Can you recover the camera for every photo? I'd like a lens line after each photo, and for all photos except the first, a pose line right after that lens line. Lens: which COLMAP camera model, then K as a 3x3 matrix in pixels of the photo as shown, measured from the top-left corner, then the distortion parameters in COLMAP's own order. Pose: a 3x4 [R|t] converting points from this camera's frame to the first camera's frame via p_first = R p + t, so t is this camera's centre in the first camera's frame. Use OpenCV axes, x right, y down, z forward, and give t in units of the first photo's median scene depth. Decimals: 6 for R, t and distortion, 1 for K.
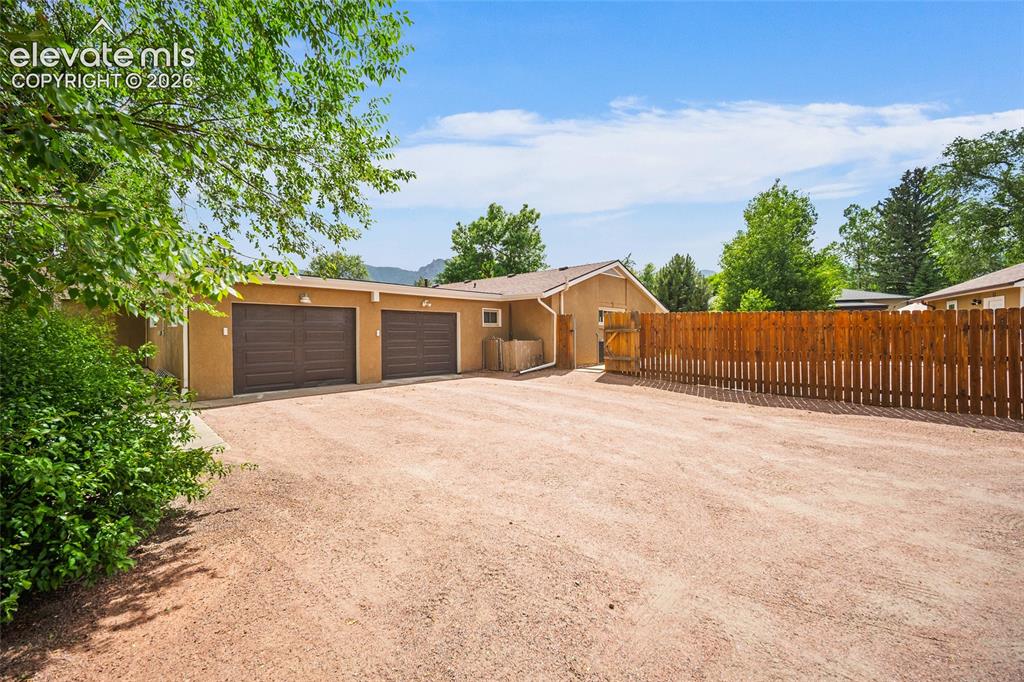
lens RADIAL K [[406.7, 0, 515.4], [0, 406.7, 337.5], [0, 0, 1]] dist [0.001729, -0.003098]
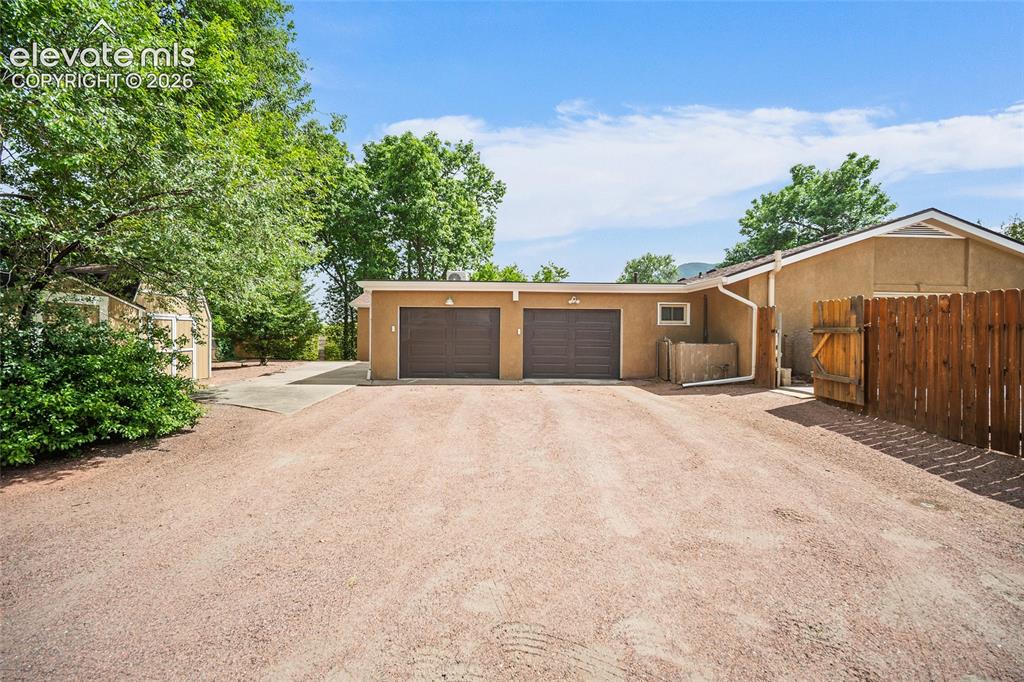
lens RADIAL K [[406.7, 0, 515.4], [0, 406.7, 337.5], [0, 0, 1]] dist [0.001729, -0.003098]
pose [[0.702183, 0.017999, -0.711769, 0.318363], [-0.019090, 0.999797, 0.006450, -0.001993], [0.711741, 0.009059, 0.702384, 0.235679]]
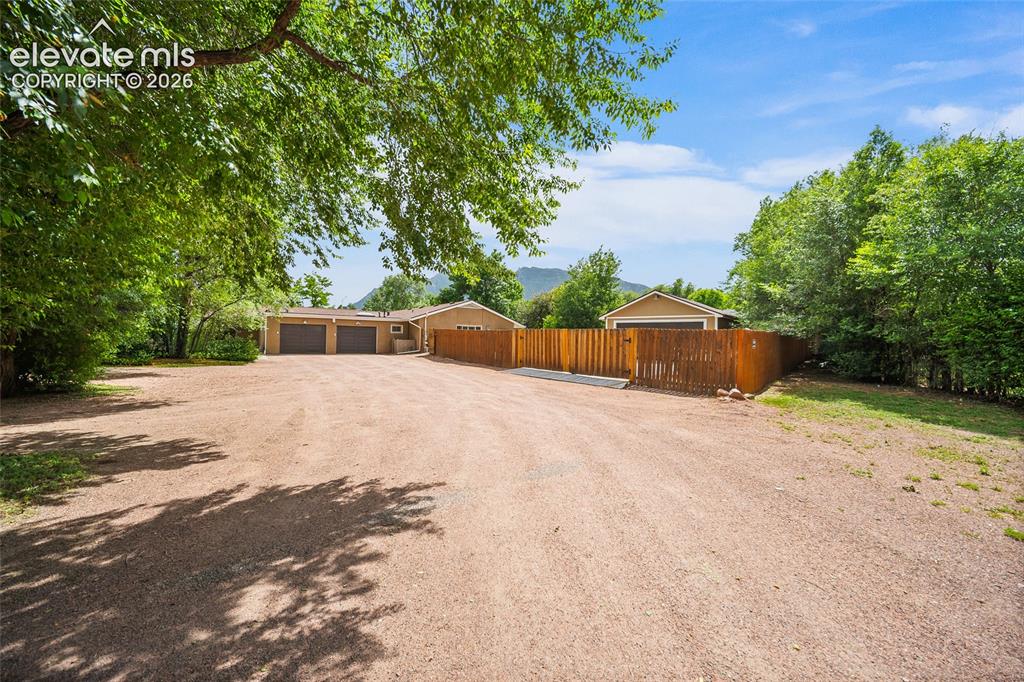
lens RADIAL K [[406.7, 0, 515.4], [0, 406.7, 337.5], [0, 0, 1]] dist [0.001729, -0.003098]
pose [[0.977731, 0.024572, -0.208417, 1.091923], [-0.028251, 0.999493, -0.014698, 0.010657], [0.207951, 0.020258, 0.977930, -1.057996]]
